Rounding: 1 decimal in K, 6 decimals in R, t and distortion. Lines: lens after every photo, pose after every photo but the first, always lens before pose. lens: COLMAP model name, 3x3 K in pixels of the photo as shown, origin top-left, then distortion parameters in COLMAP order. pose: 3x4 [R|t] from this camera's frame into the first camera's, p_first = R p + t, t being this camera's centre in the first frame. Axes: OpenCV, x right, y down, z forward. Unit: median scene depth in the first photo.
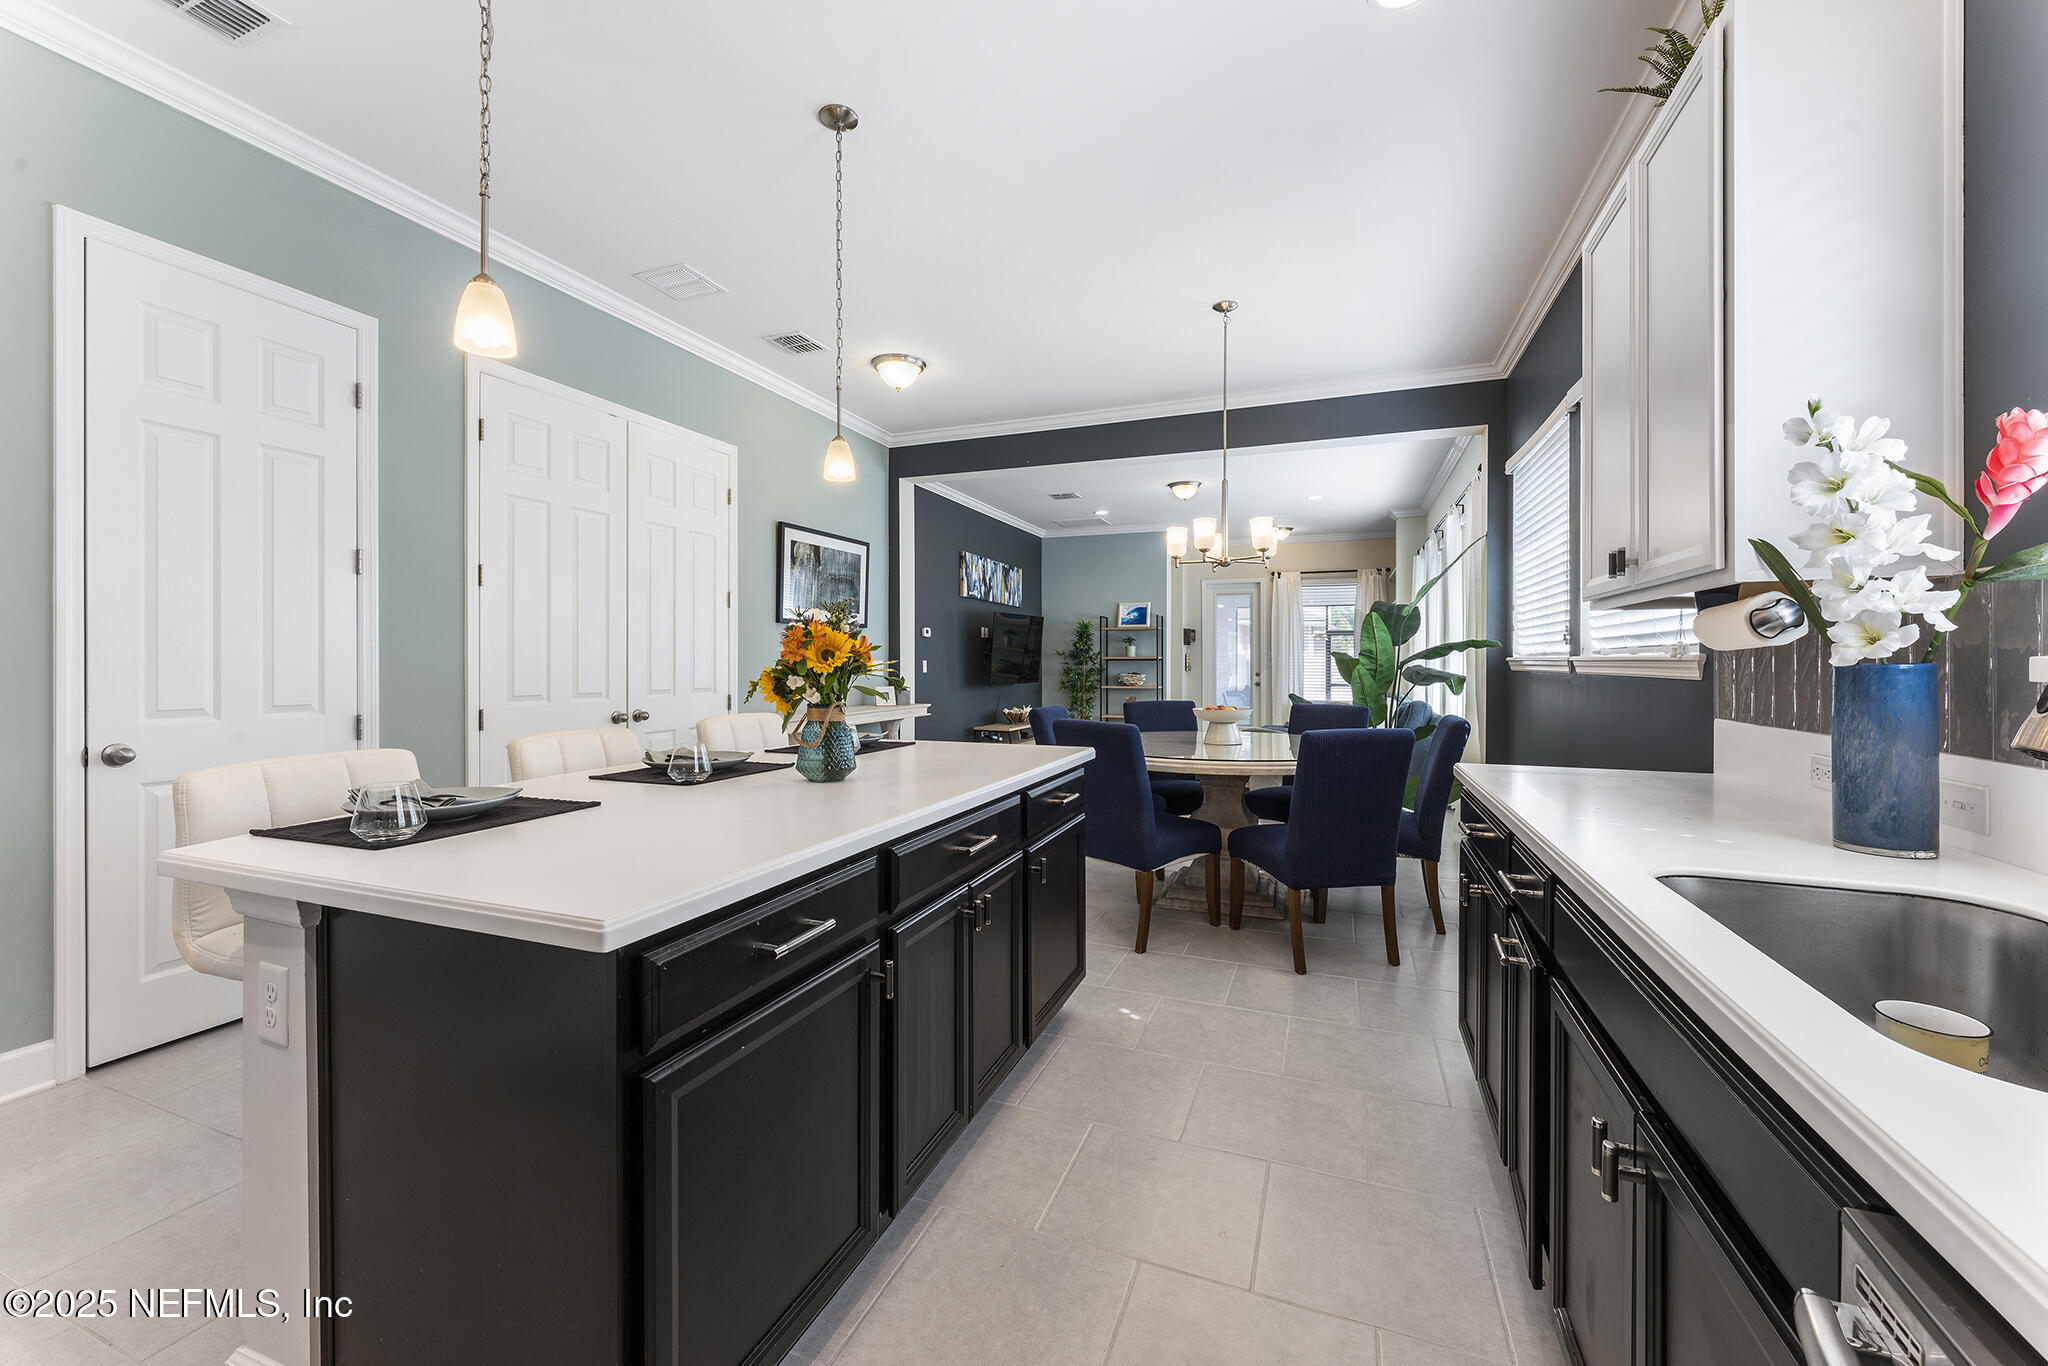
lens RADIAL K [[818.7, 0, 1012.4], [0, 818.7, 656.5], [0, 0, 1]] dist [-0.000332, 0.000086]
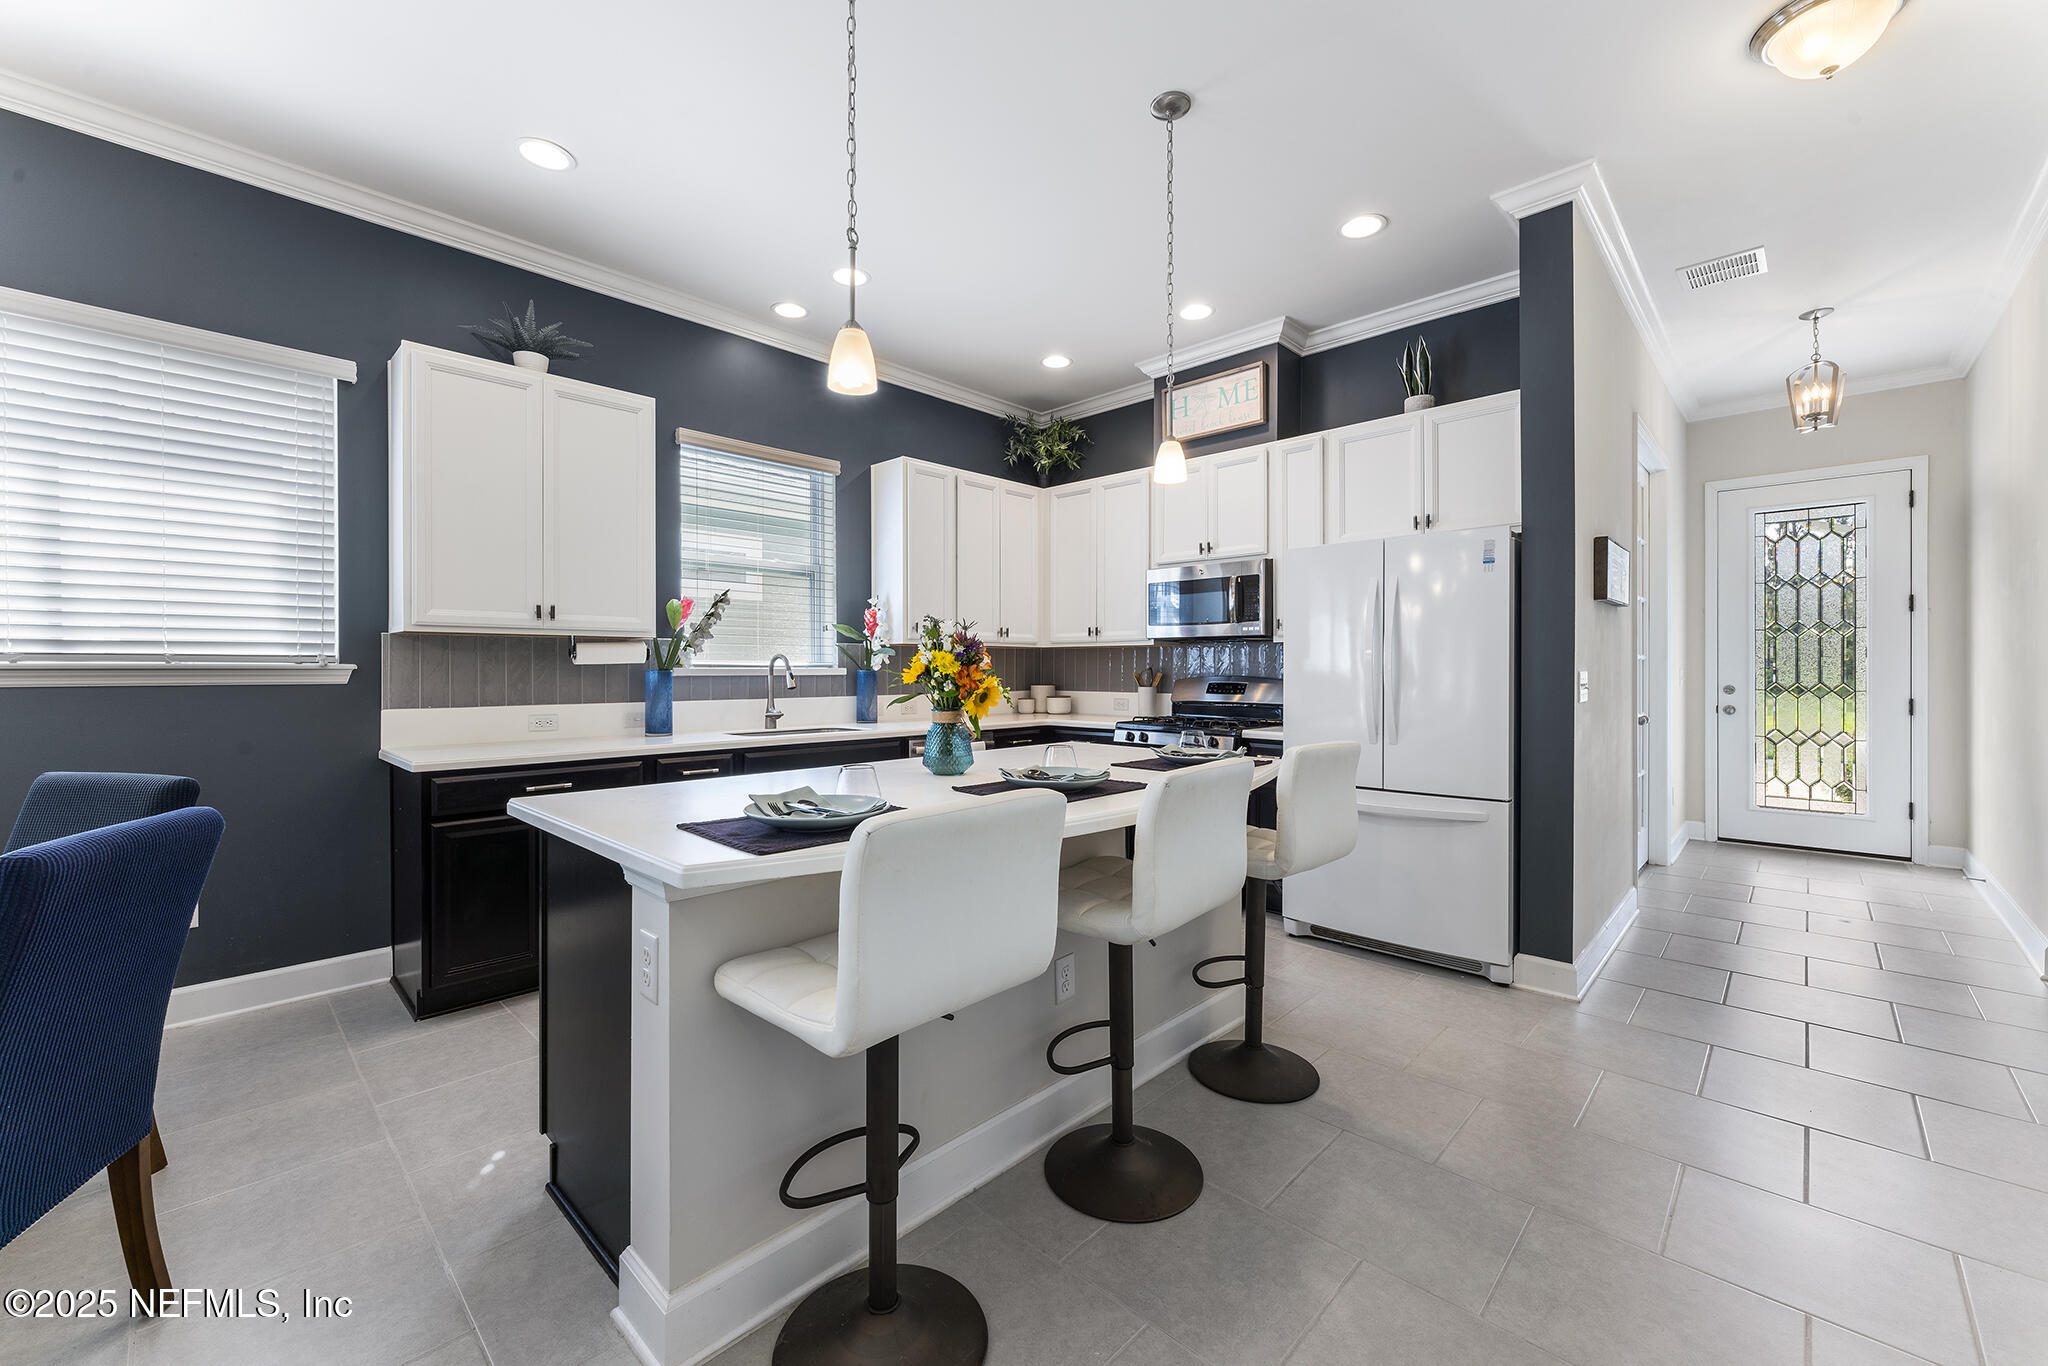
lens RADIAL K [[813.2, 0, 1017.6], [0, 813.2, 673.4], [0, 0, 1]] dist [-0.001654, -0.000224]
pose [[-0.923821, -0.002886, 0.382813, -0.145975], [-0.002475, 0.999996, 0.001568, 0.001574], [-0.382816, 0.000501, -0.923824, 0.391504]]
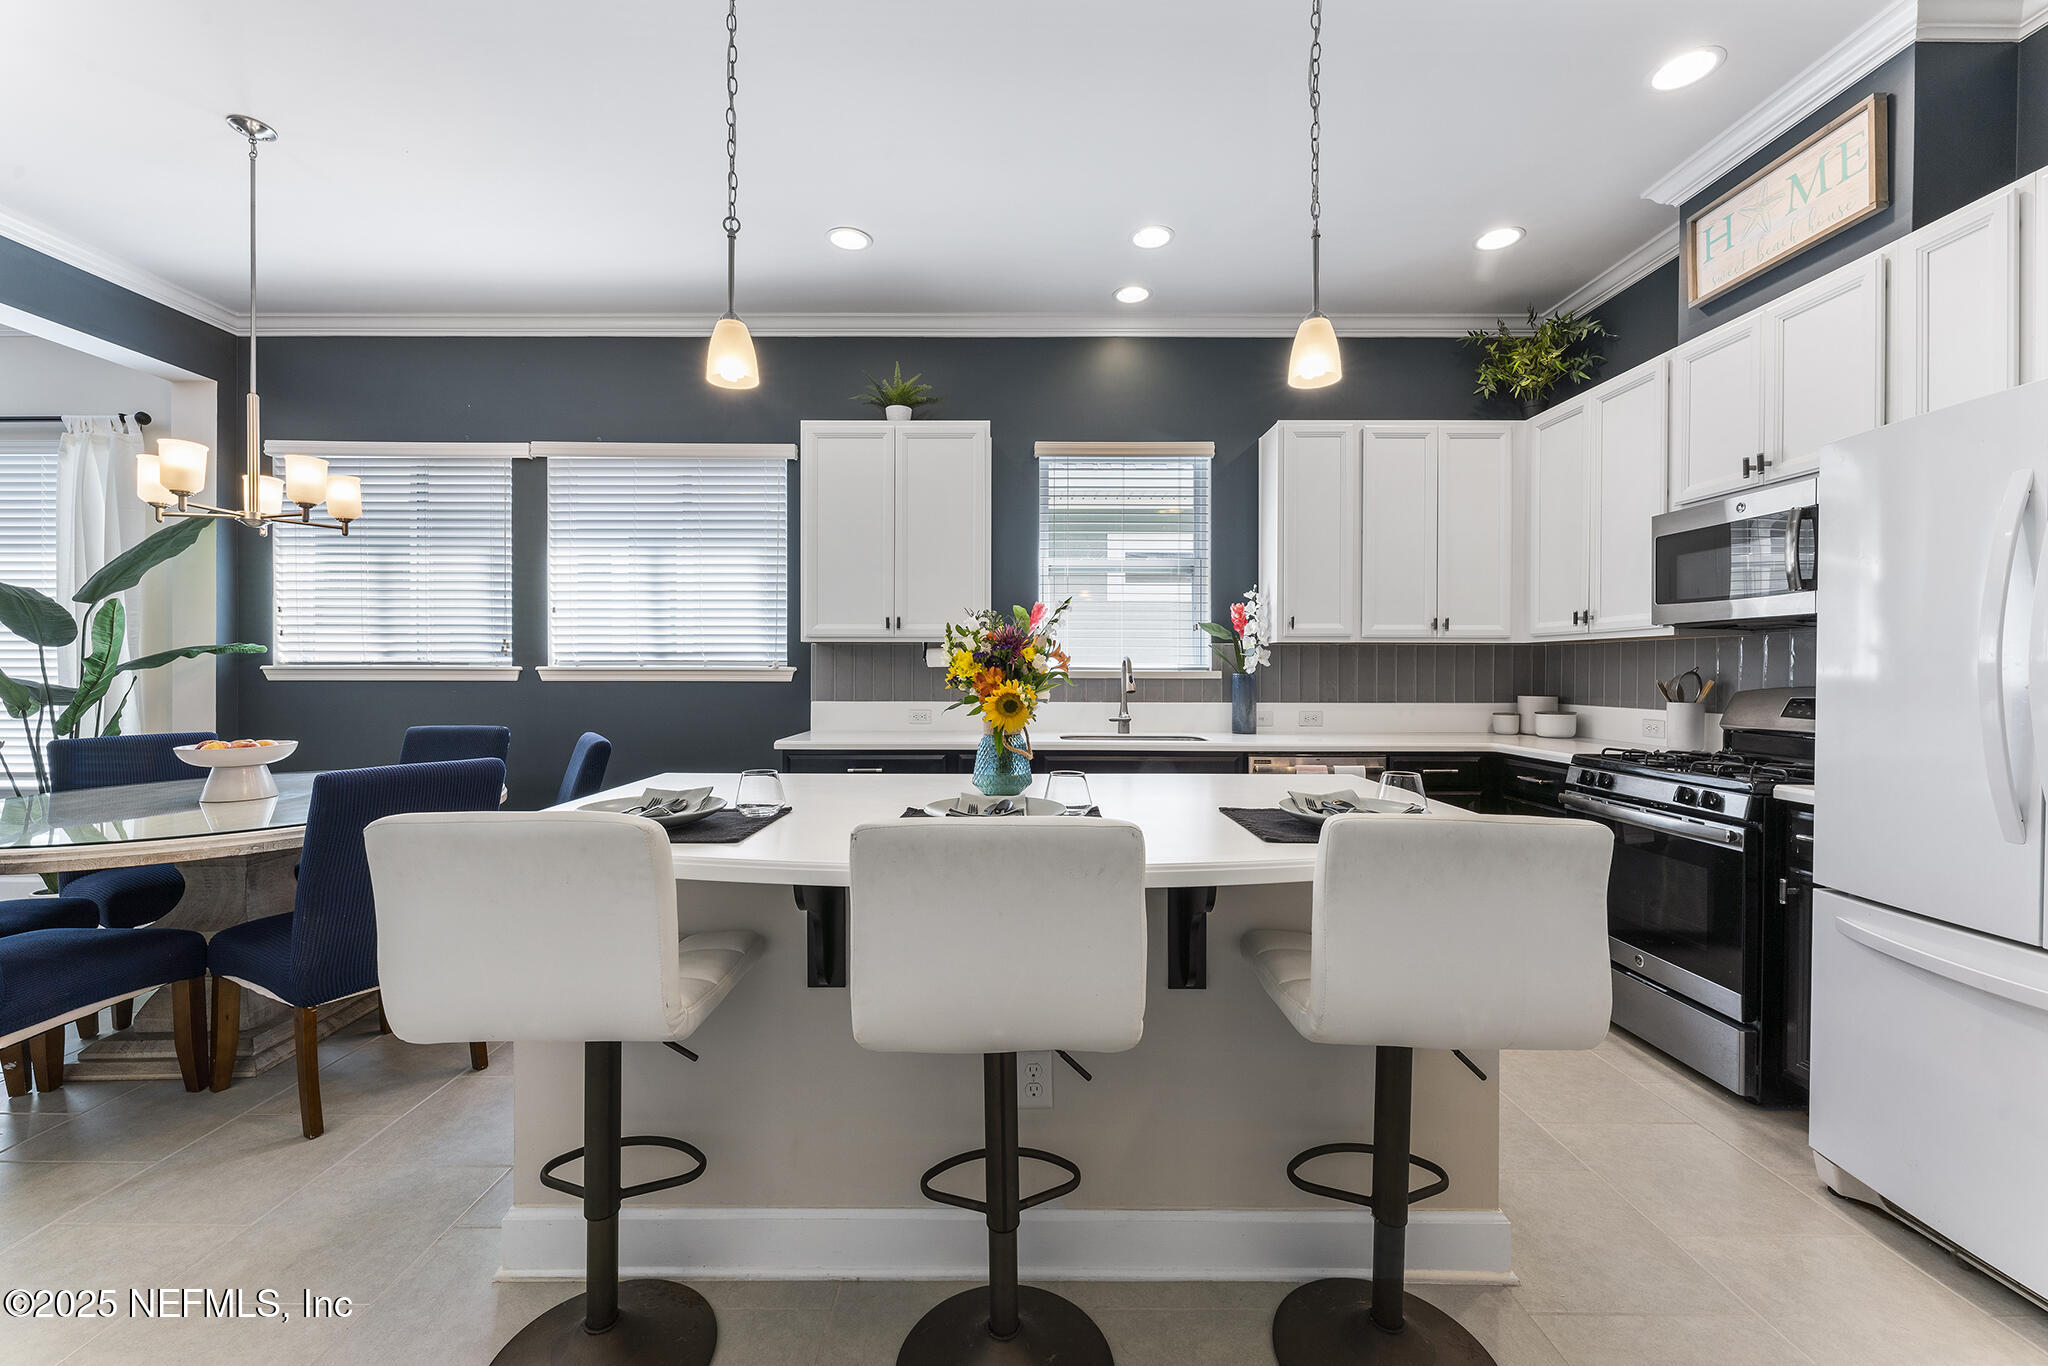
lens RADIAL K [[811.4, 0, 1016.0], [0, 811.4, 678.1], [0, 0, 1]] dist [-0.000720, -0.000066]
pose [[-0.365307, -0.010594, 0.930827, -0.221051], [-0.007860, 0.999935, 0.008296, 0.000538], [-0.930854, -0.004286, -0.365366, 0.258931]]
